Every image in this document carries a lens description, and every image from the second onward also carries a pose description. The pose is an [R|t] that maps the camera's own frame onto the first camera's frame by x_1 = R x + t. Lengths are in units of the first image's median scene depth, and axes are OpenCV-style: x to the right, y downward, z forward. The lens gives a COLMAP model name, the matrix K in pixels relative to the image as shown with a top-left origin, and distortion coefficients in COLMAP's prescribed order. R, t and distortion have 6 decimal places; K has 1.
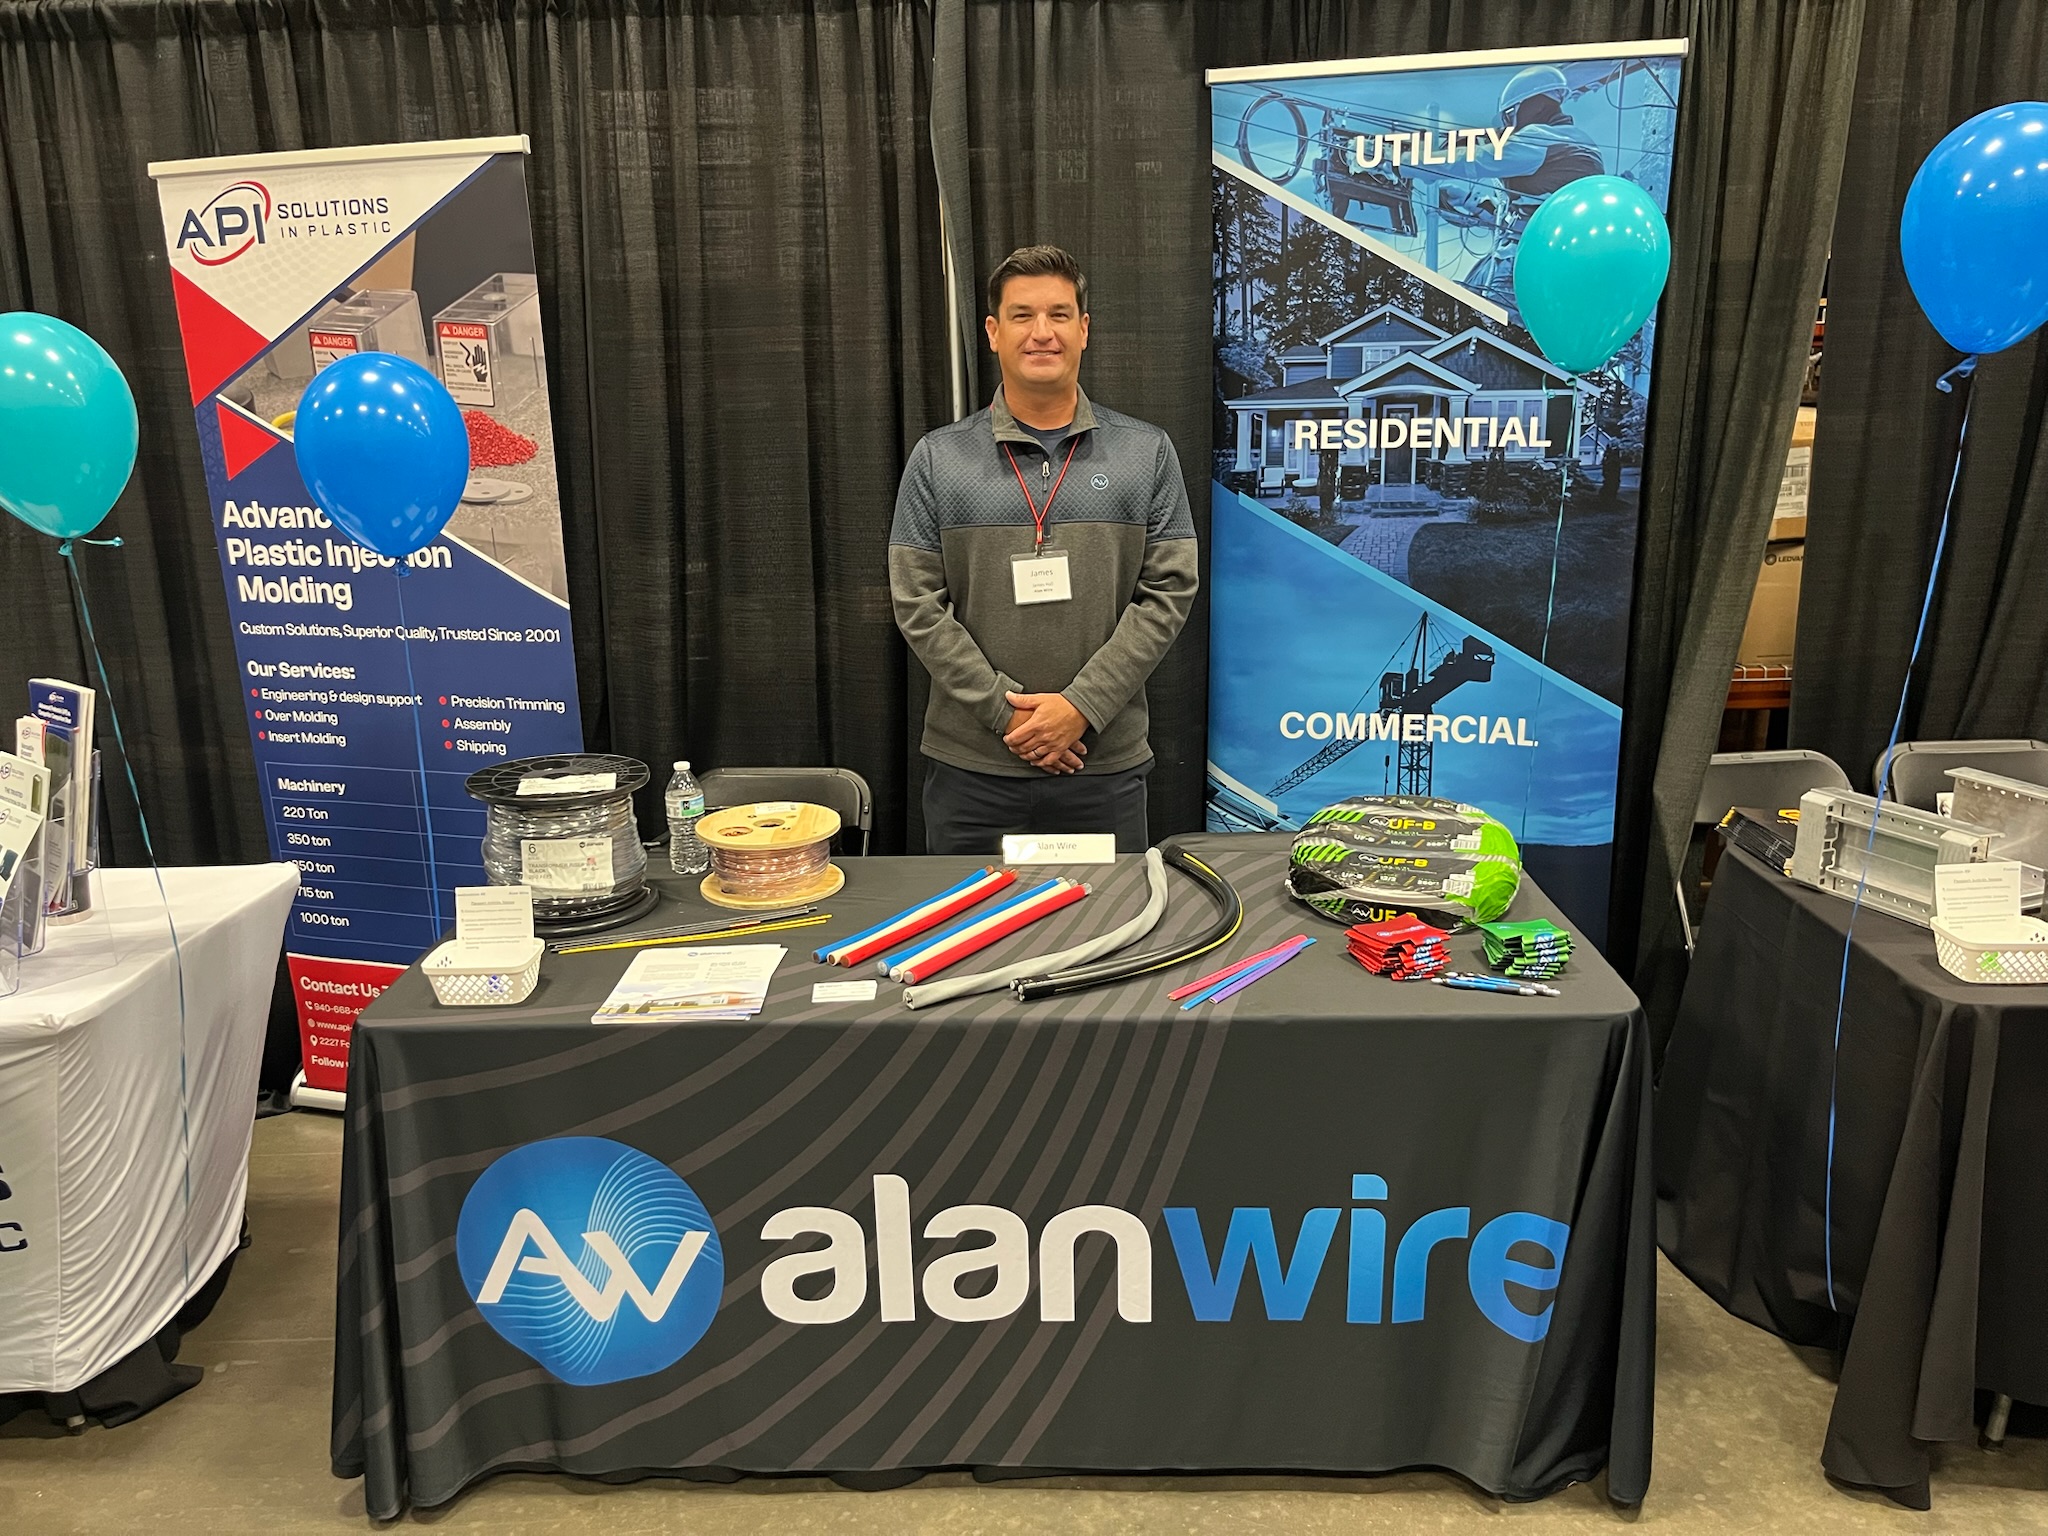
lens RADIAL K [[1592.2, 0, 1060.2], [0, 1592.2, 762.1], [0, 0, 1]] dist [0.059897, -0.094579]
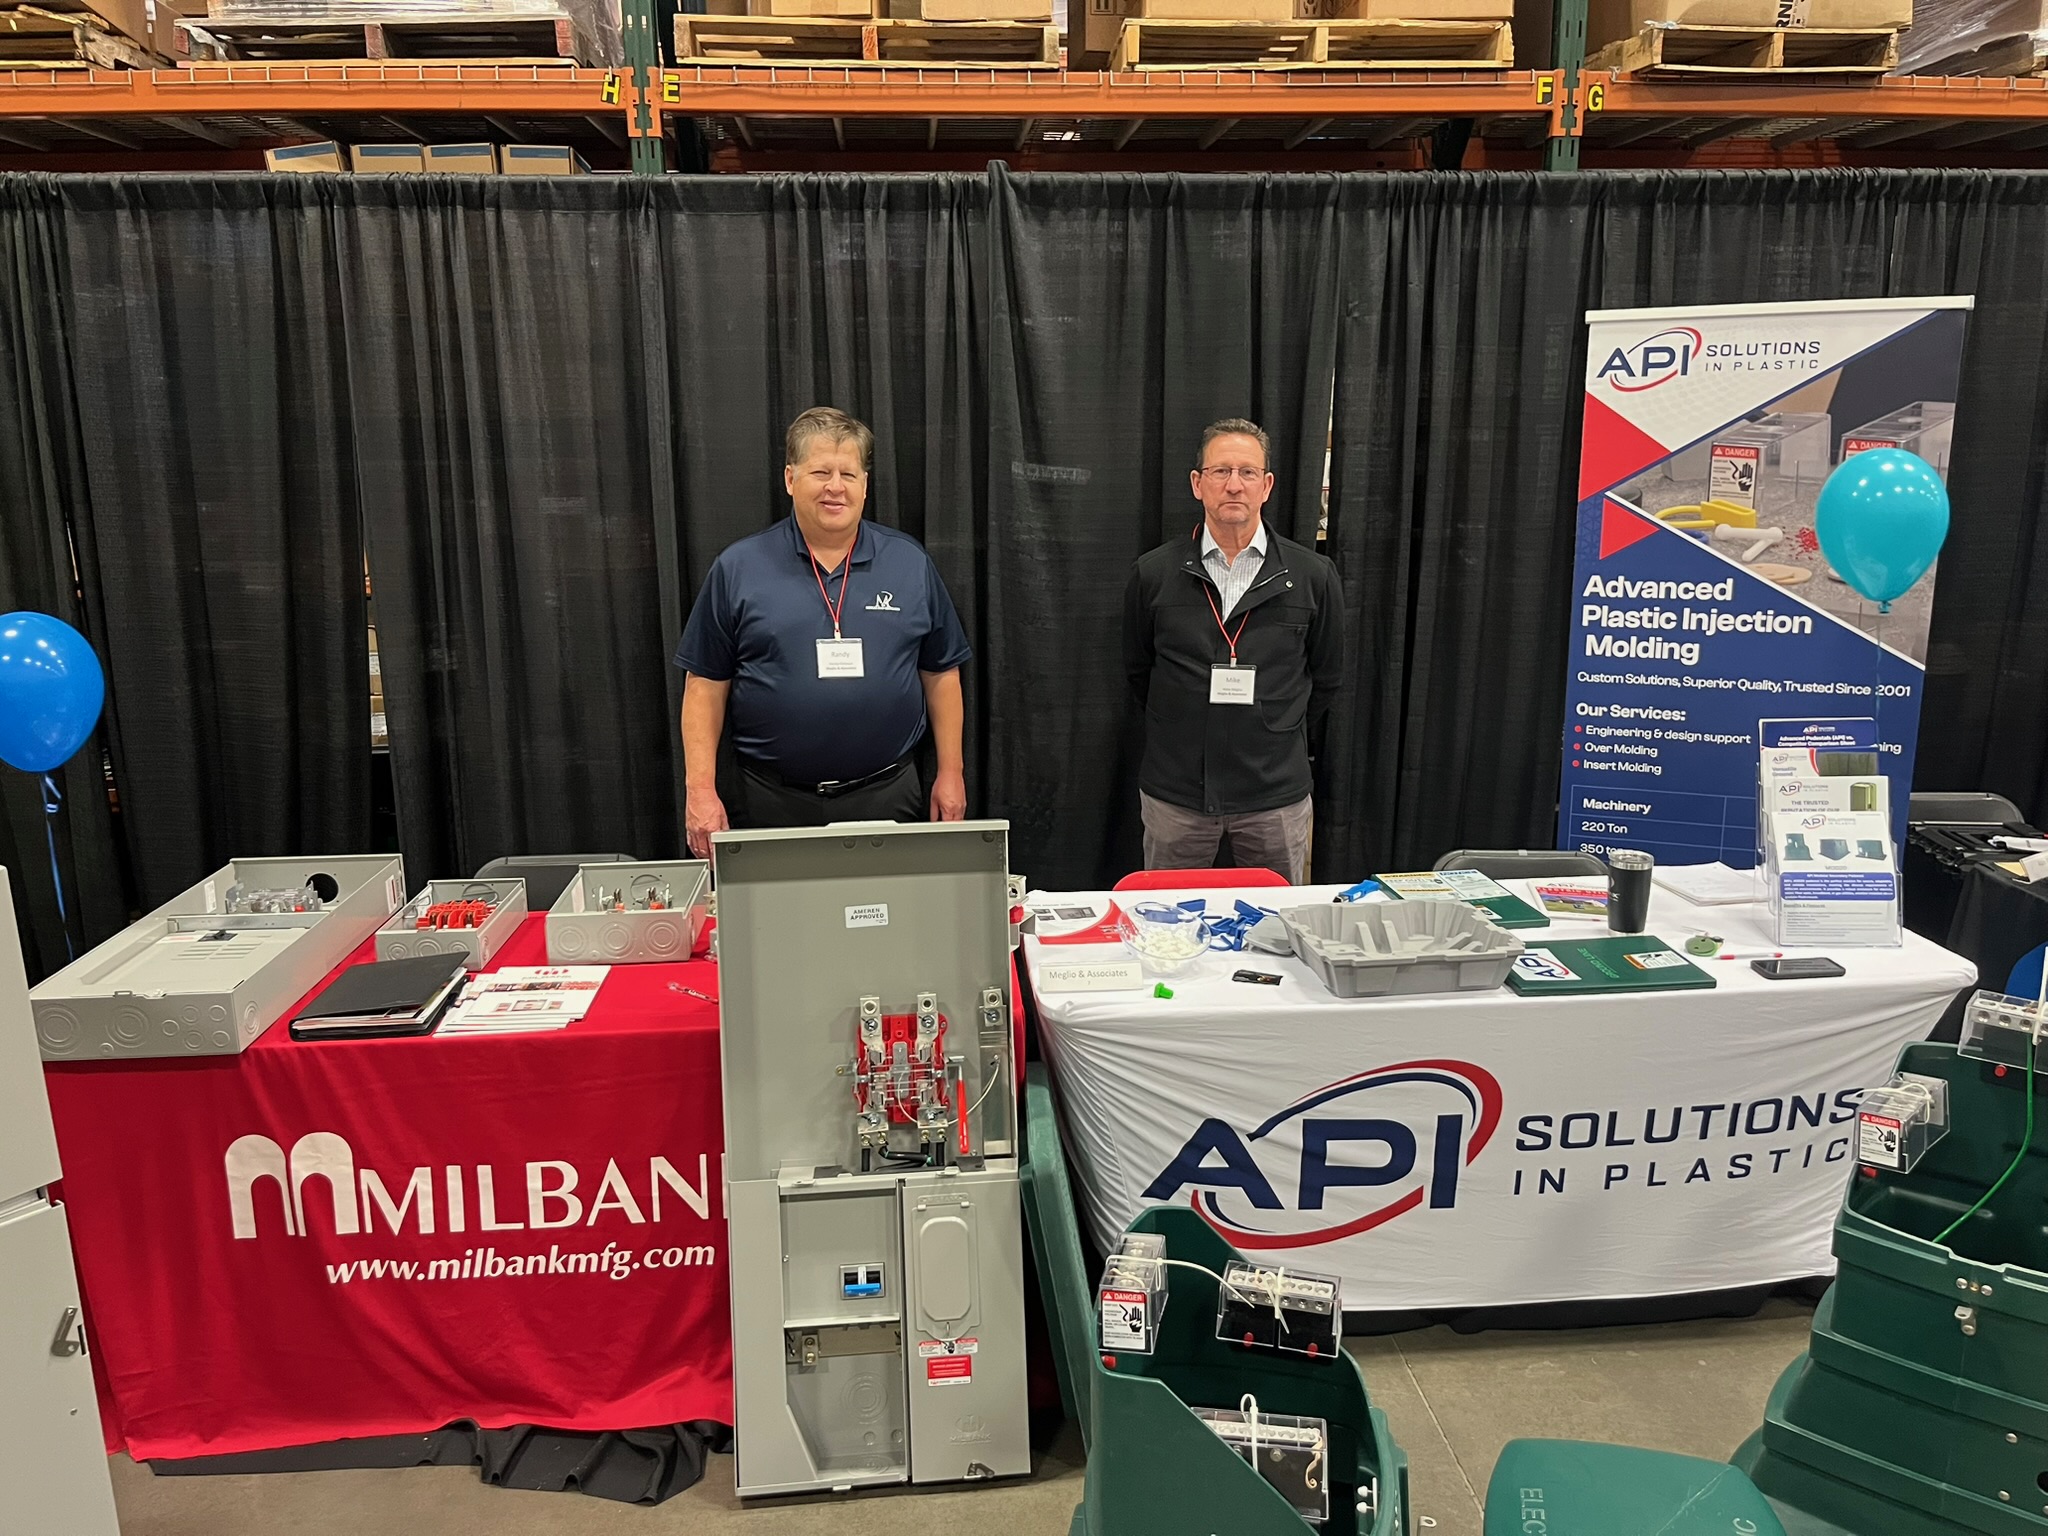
lens RADIAL K [[1566.4, 0, 1061.9], [0, 1566.4, 777.6], [0, 0, 1]] dist [0.062081, -0.094300]
pose [[0.989726, 0.048481, -0.134506, -0.765985], [-0.054622, 0.997609, -0.042345, 0.071772], [0.132132, 0.049257, 0.990008, -0.275939]]
